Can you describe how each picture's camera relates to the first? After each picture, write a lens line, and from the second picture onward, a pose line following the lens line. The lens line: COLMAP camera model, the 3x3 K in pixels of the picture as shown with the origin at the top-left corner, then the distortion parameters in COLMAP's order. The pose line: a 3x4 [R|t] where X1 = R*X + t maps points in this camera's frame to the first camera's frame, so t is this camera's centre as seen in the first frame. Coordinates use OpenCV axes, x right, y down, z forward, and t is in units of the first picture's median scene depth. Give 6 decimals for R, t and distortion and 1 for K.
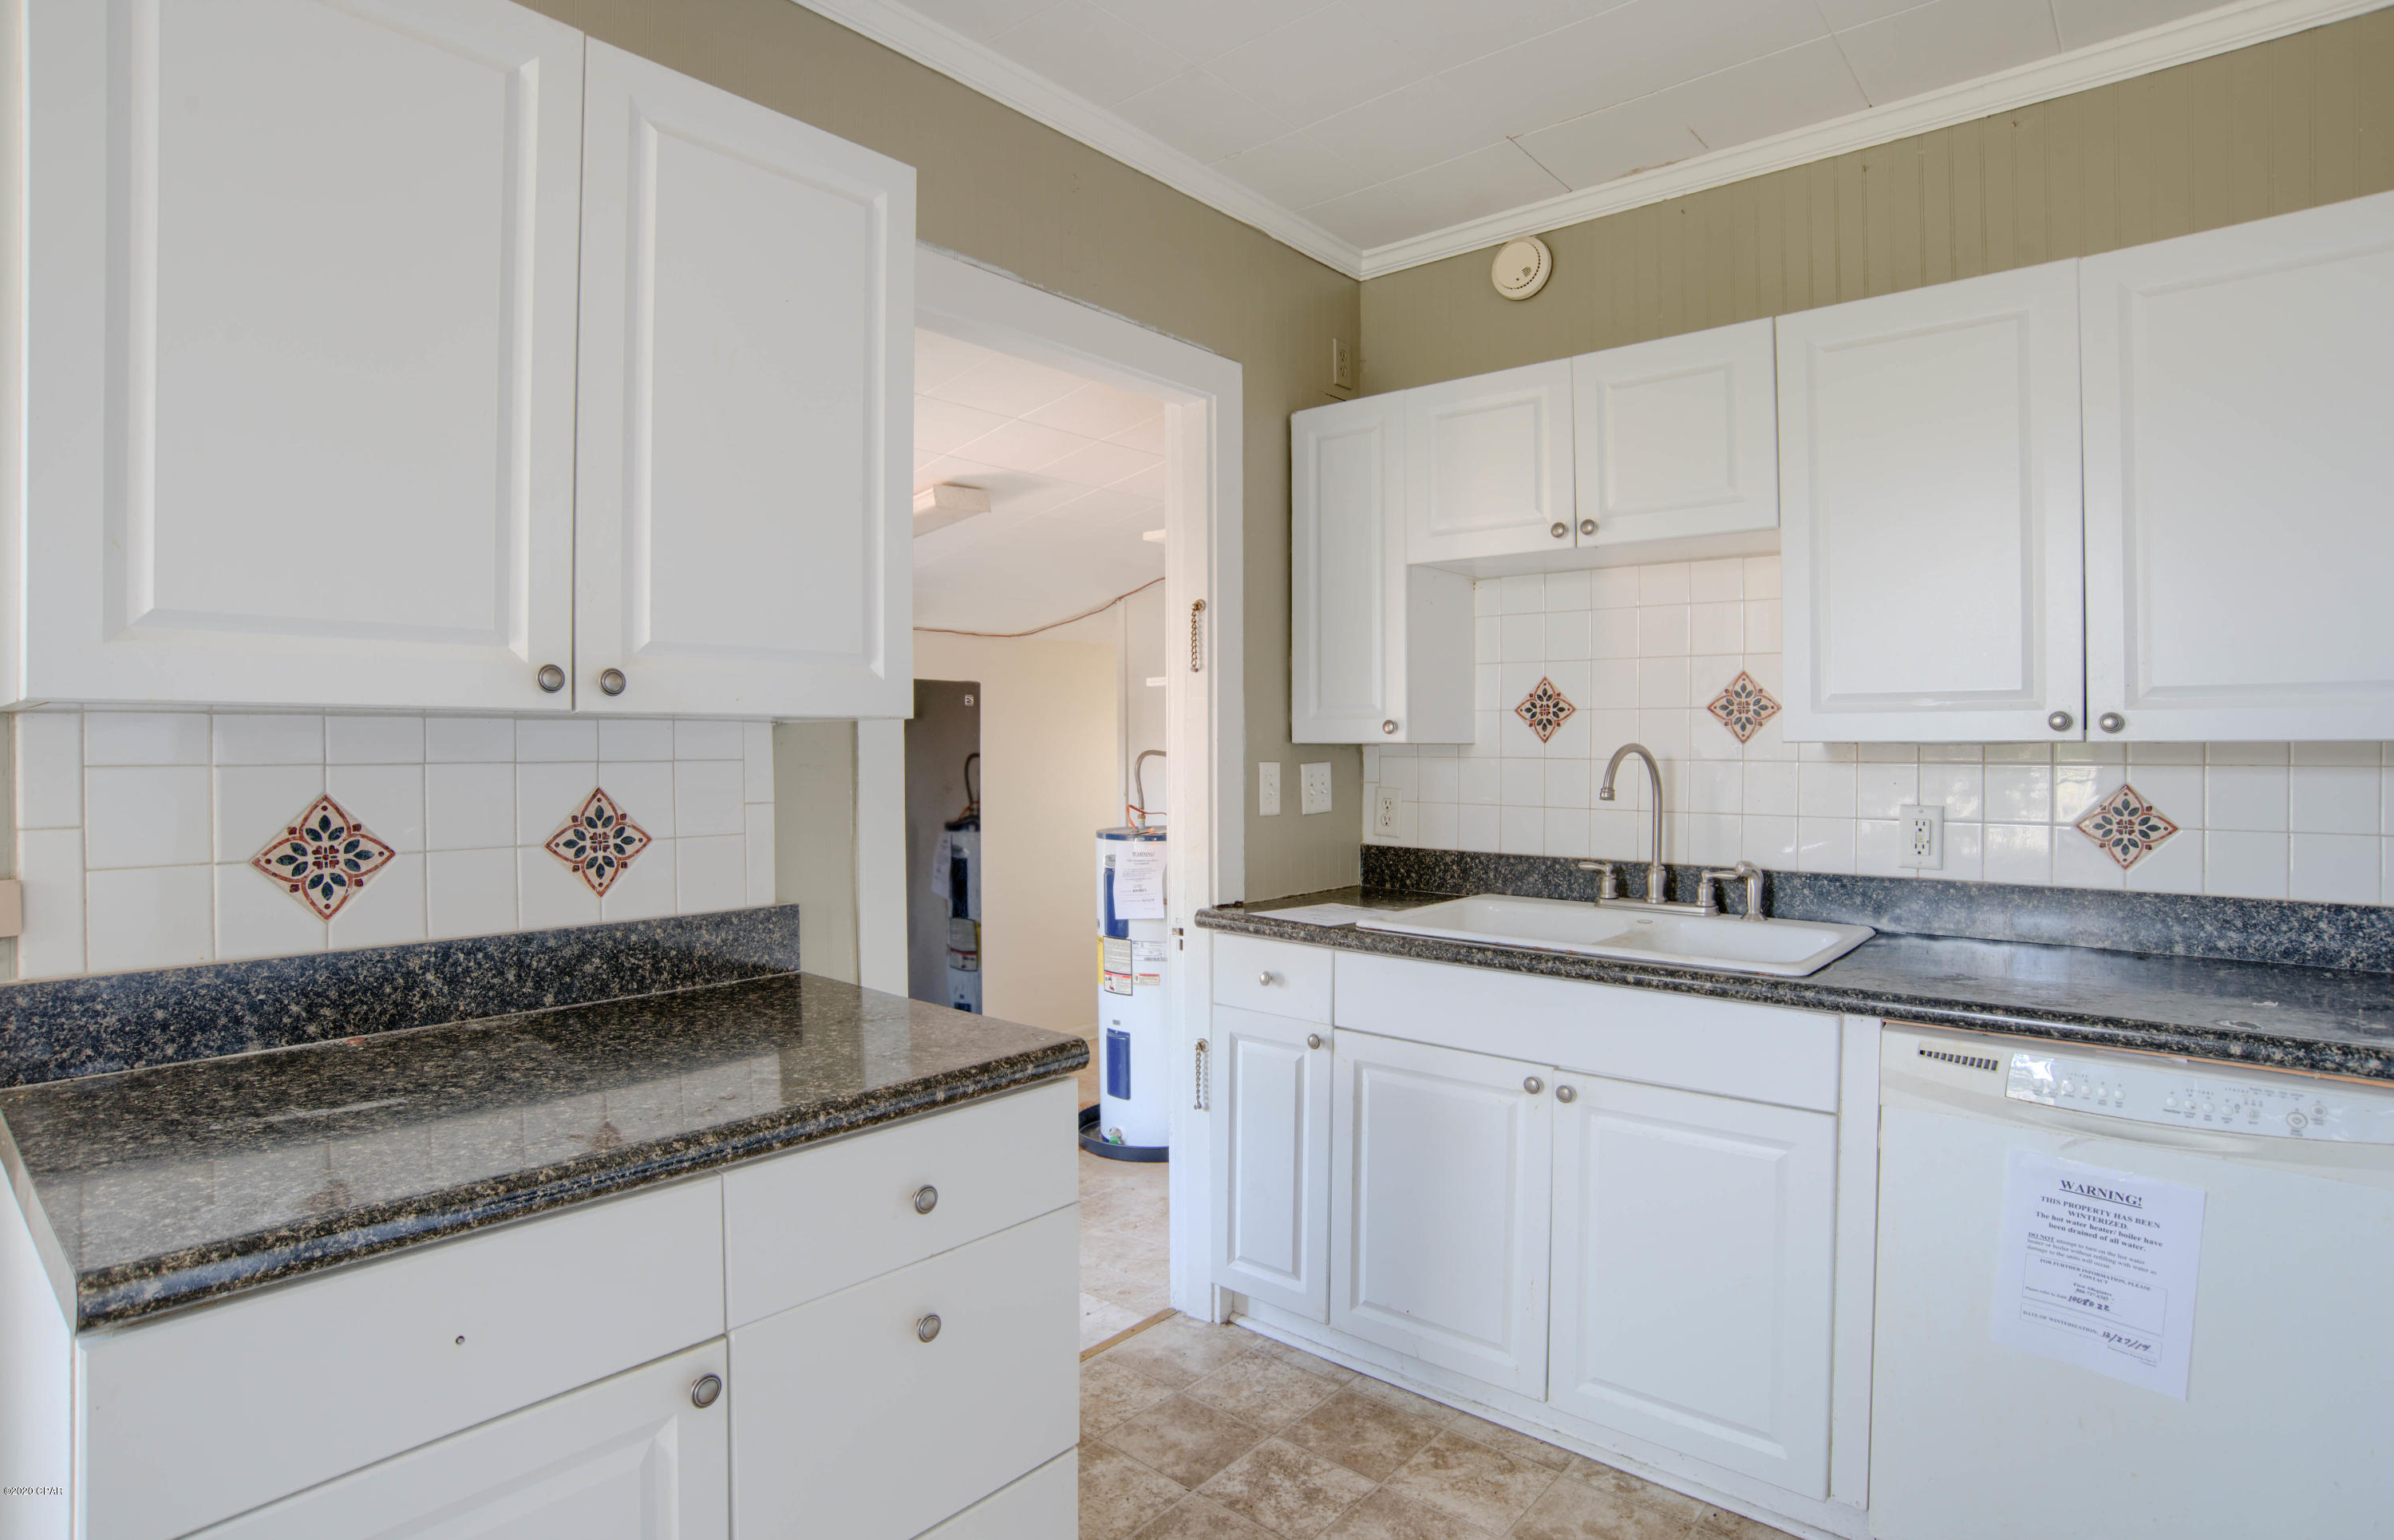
lens RADIAL K [[1256.7, 0, 1191.8], [0, 1256.7, 726.1], [0, 0, 1]] dist [-0.054554, 0.007270]
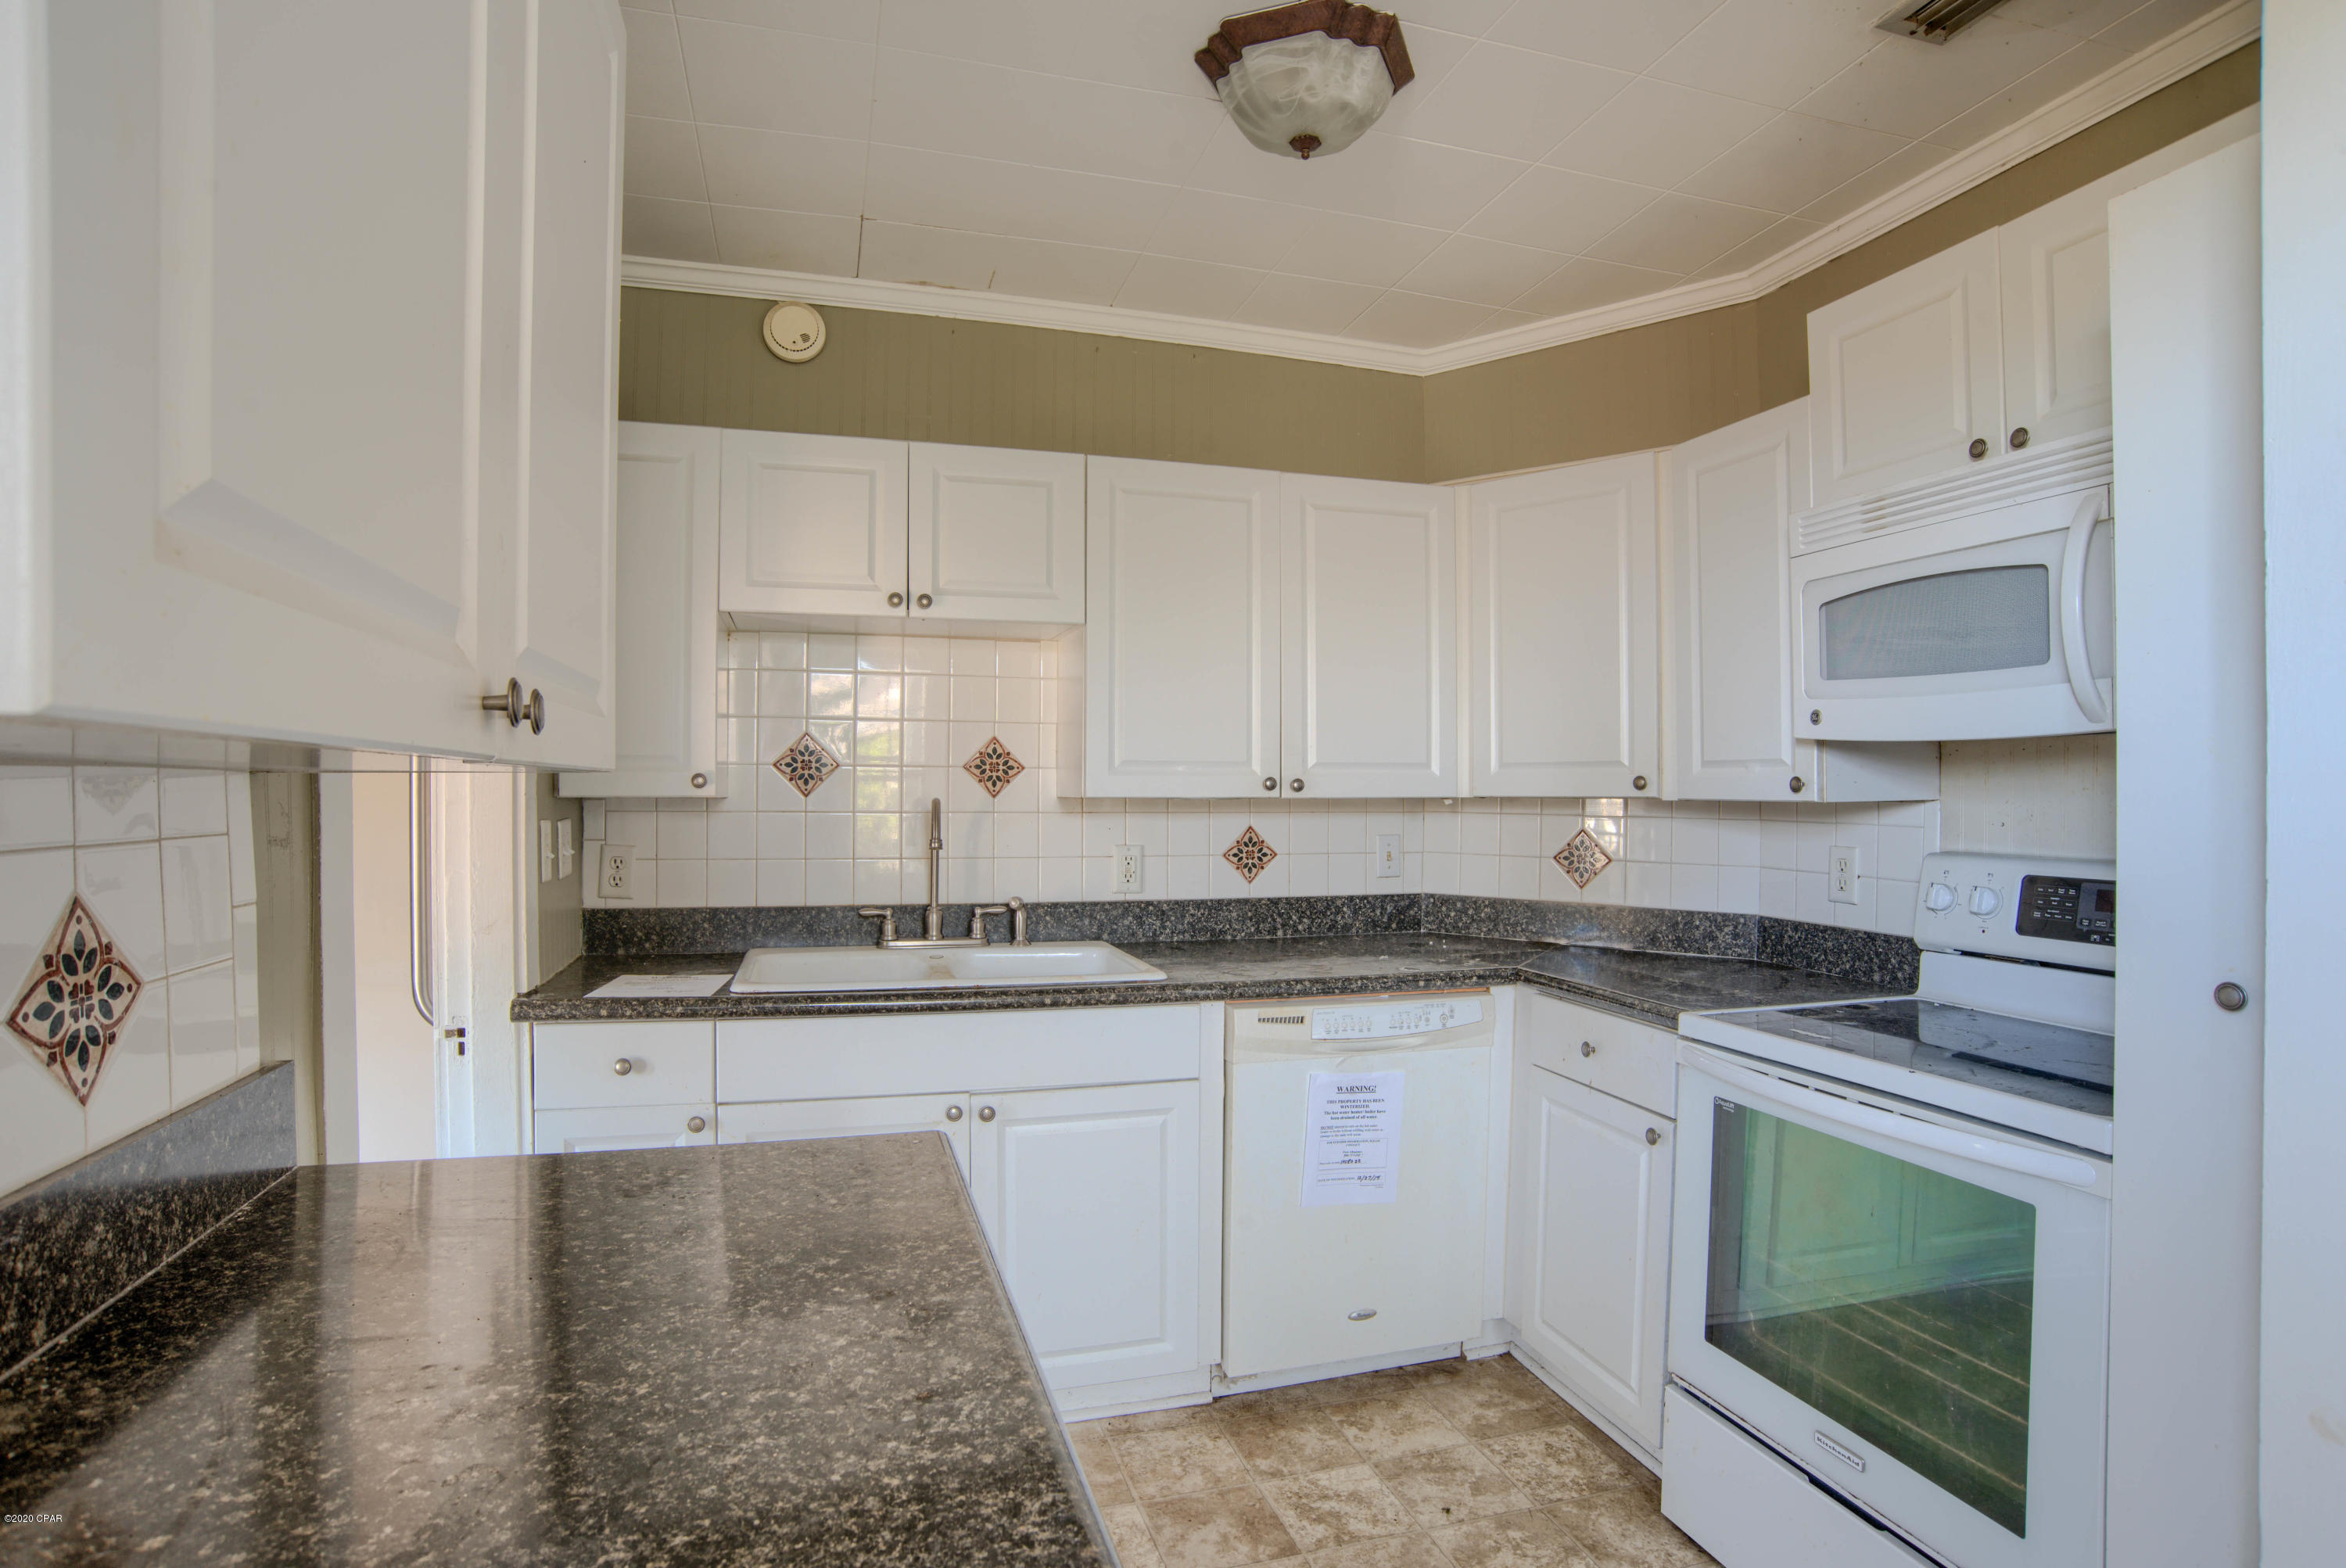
lens RADIAL K [[1204.7, 0, 1173.0], [0, 1204.7, 781.5], [0, 0, 1]] dist [-0.068315, 0.010318]
pose [[0.540714, 0.007576, 0.841172, -0.476383], [-0.015451, 0.999880, 0.000927, -0.005915], [-0.841065, -0.013498, 0.540766, 0.260427]]
